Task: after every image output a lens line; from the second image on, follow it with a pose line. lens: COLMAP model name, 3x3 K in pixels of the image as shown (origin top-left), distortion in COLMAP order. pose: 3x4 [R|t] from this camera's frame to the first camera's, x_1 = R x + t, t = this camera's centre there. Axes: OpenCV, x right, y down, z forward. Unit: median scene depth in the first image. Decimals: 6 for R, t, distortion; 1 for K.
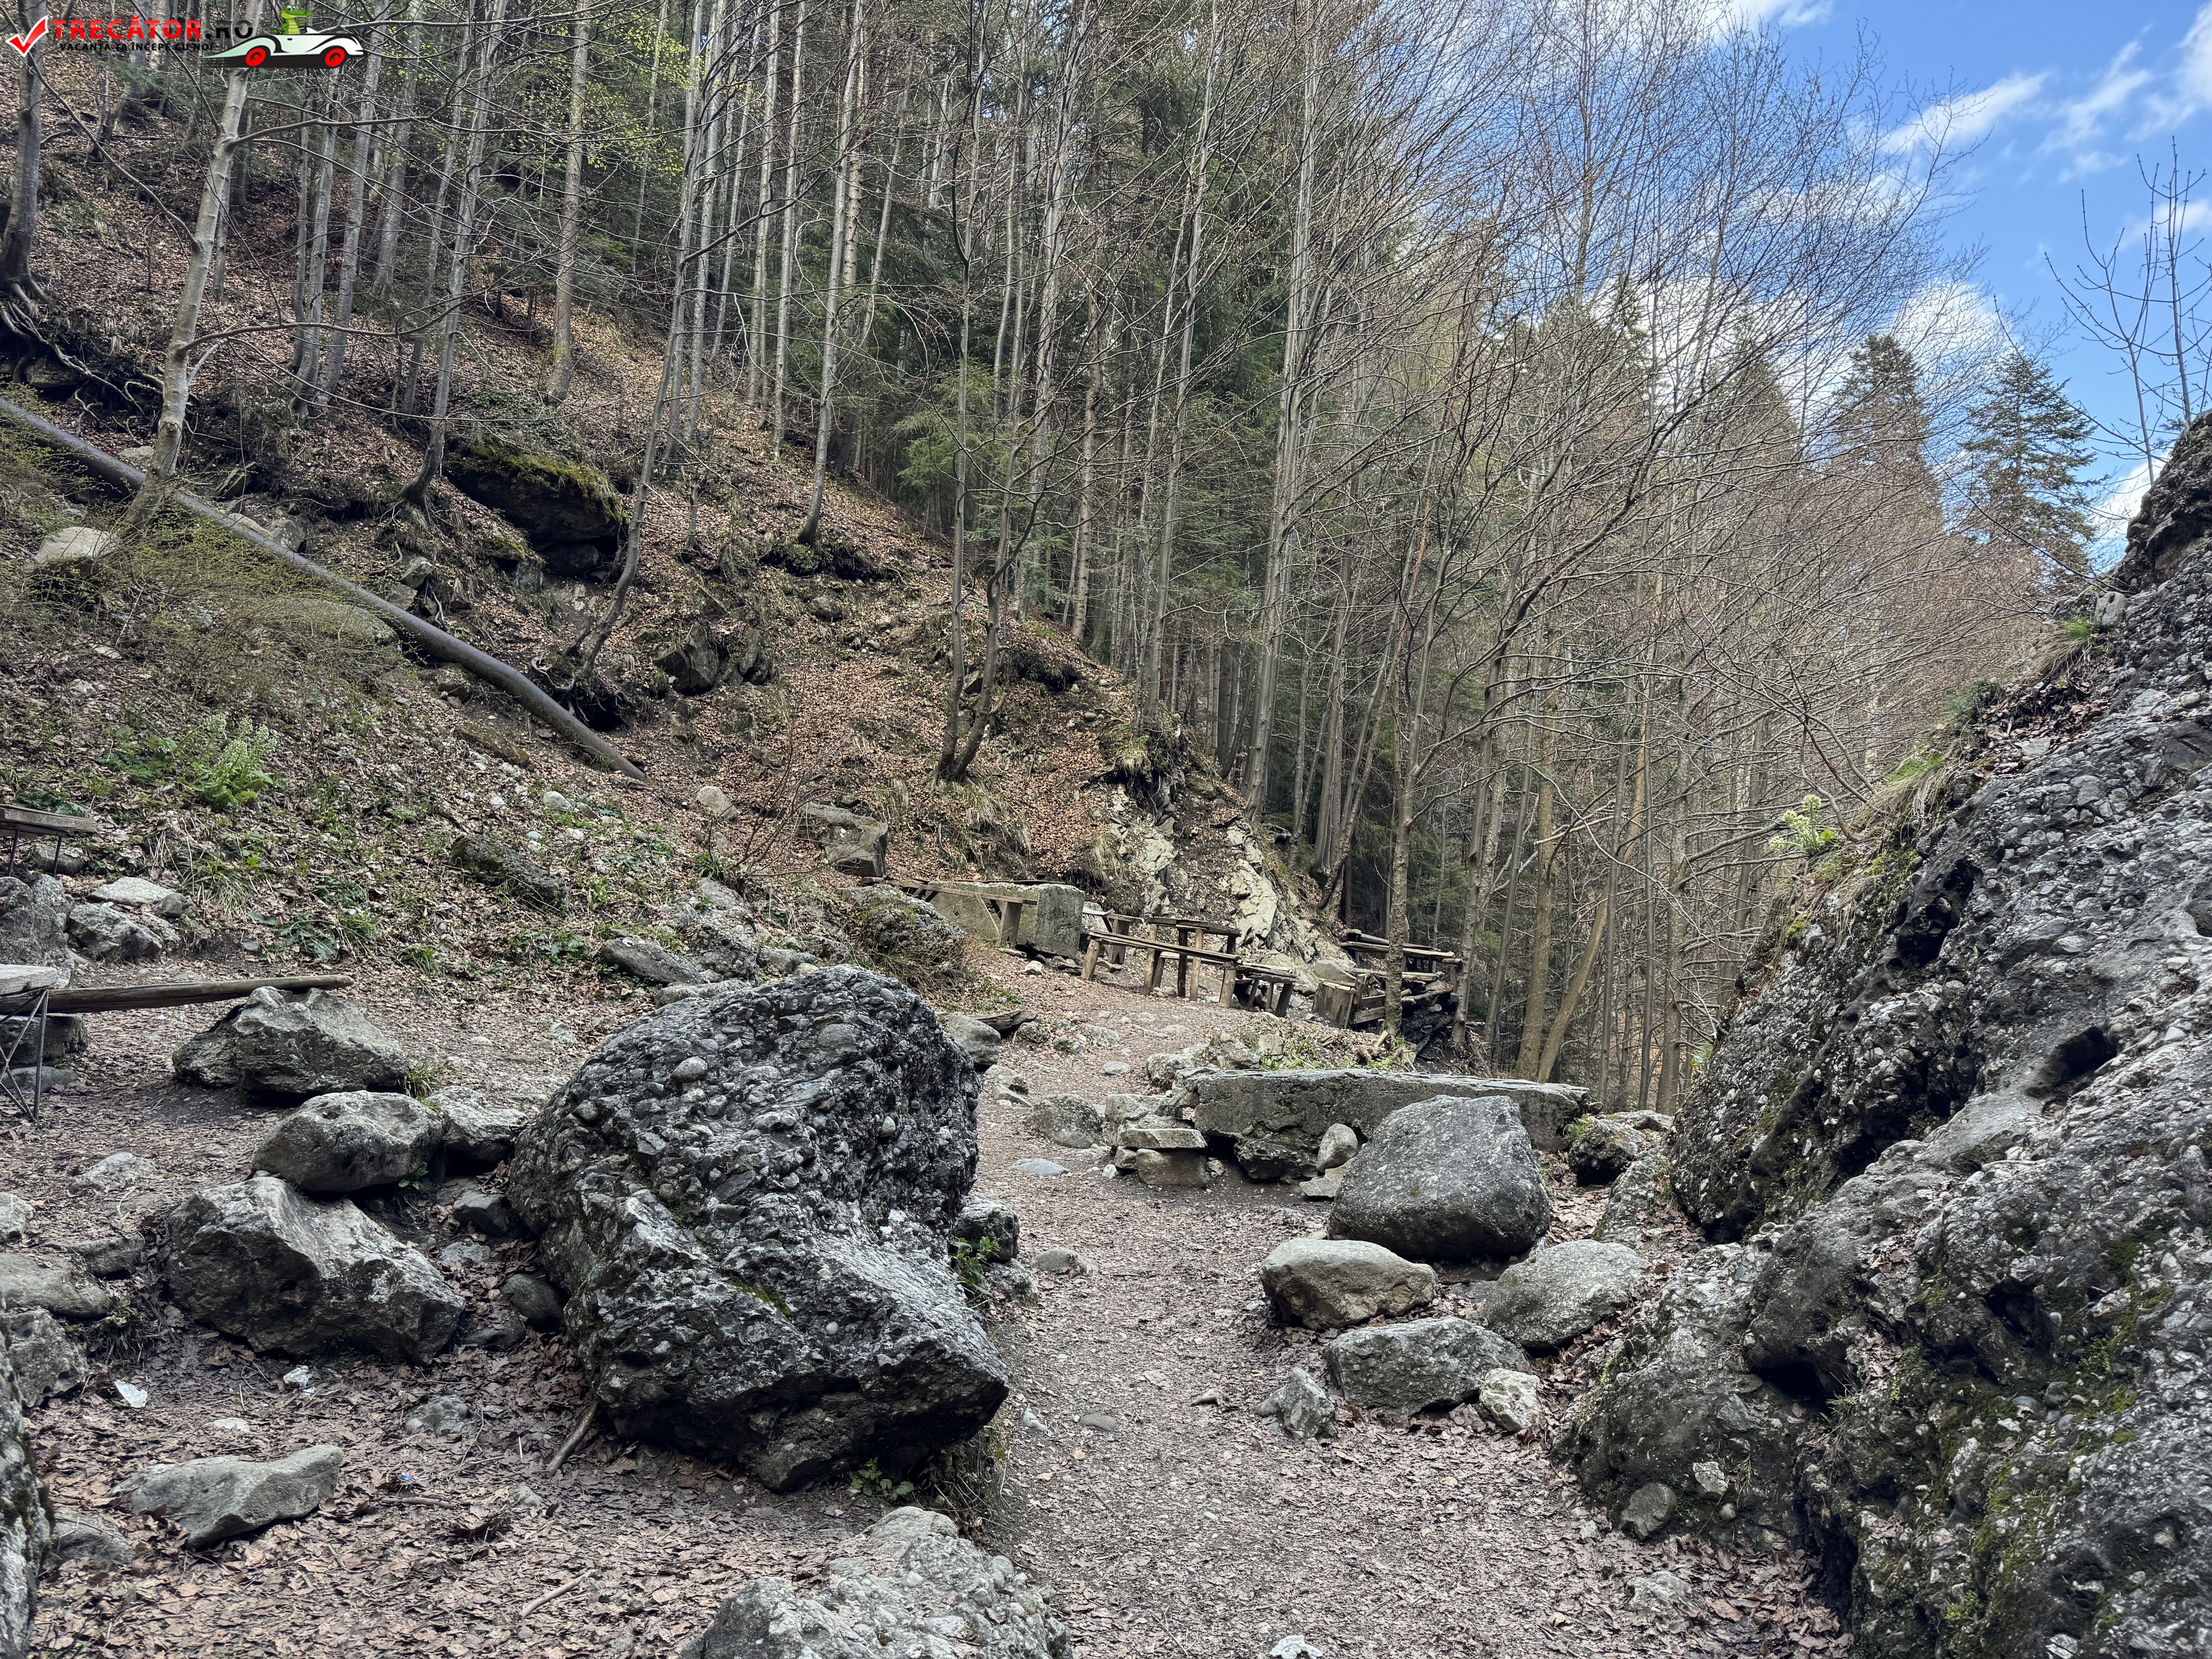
lens RADIAL K [[1537.7, 0, 1107.5], [0, 1537.7, 837.9], [0, 0, 1]] dist [0.098941, -0.132319]
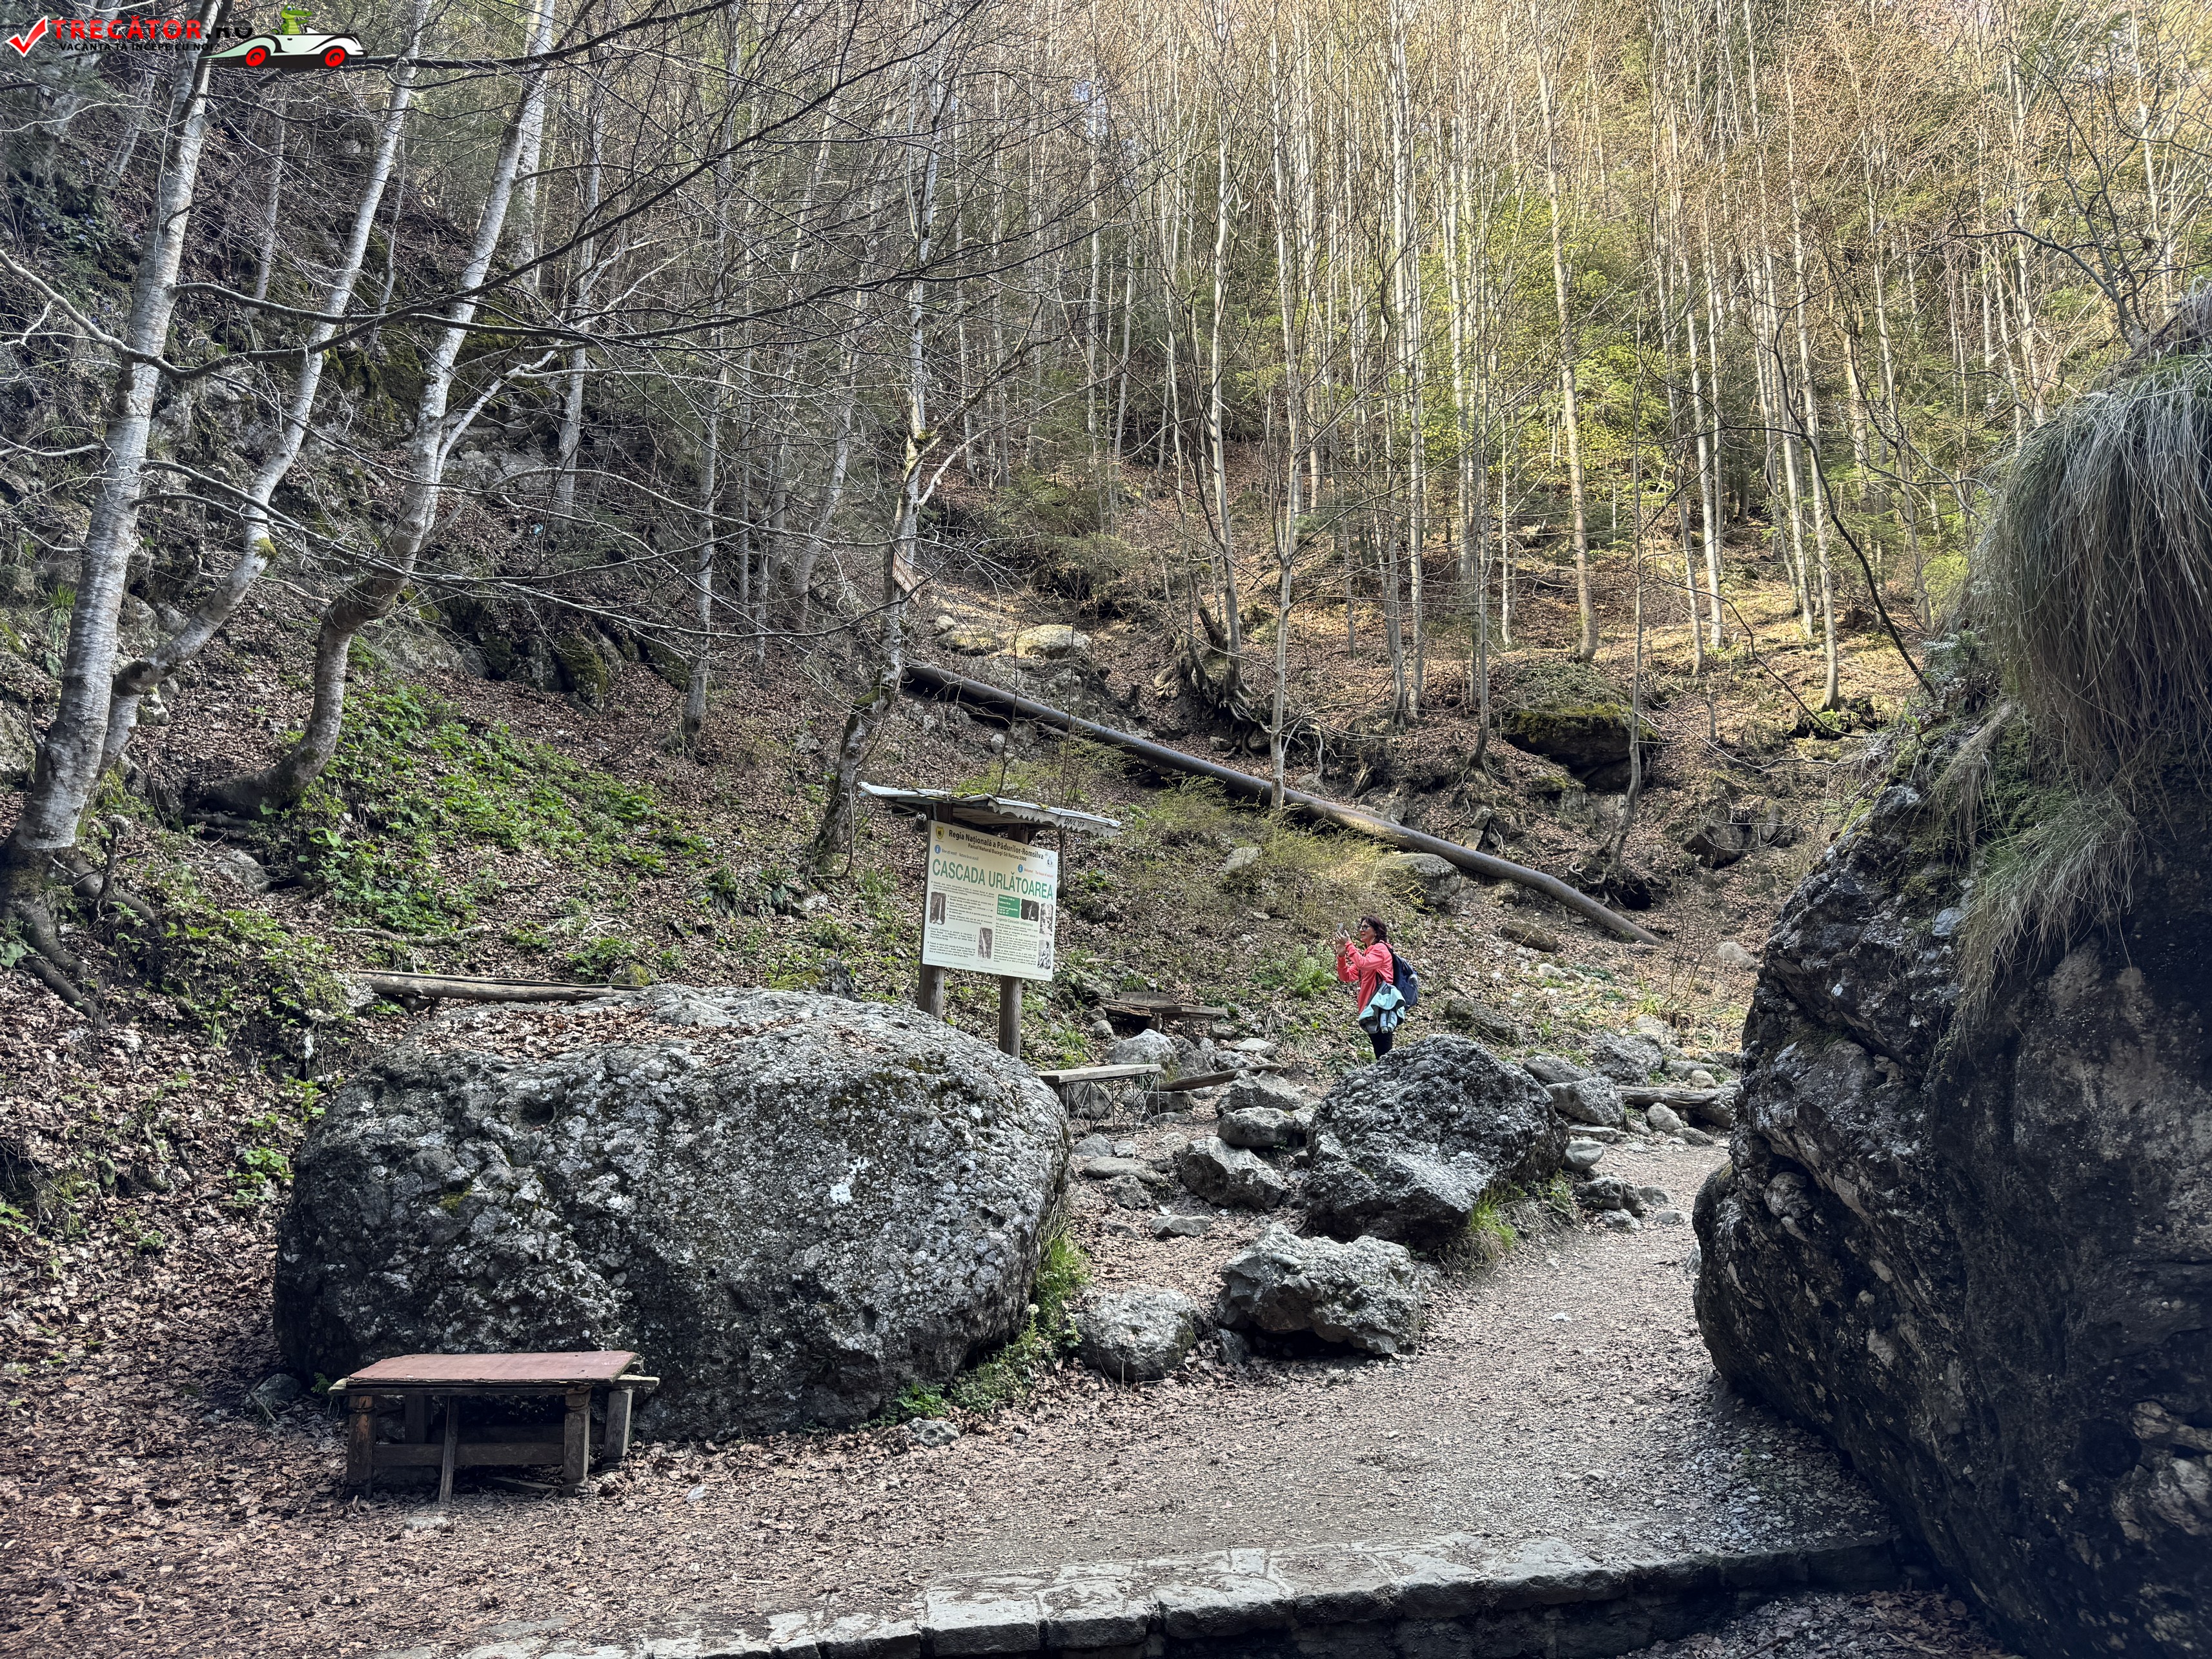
lens RADIAL K [[1537.7, 0, 1110.6], [0, 1537.7, 816.9], [0, 0, 1]] dist [0.098941, -0.132319]
pose [[0.706164, -0.190954, -0.681813, 0.258064], [0.101838, 0.980326, -0.169083, 0.027422], [0.700686, 0.049966, 0.711718, -0.204140]]
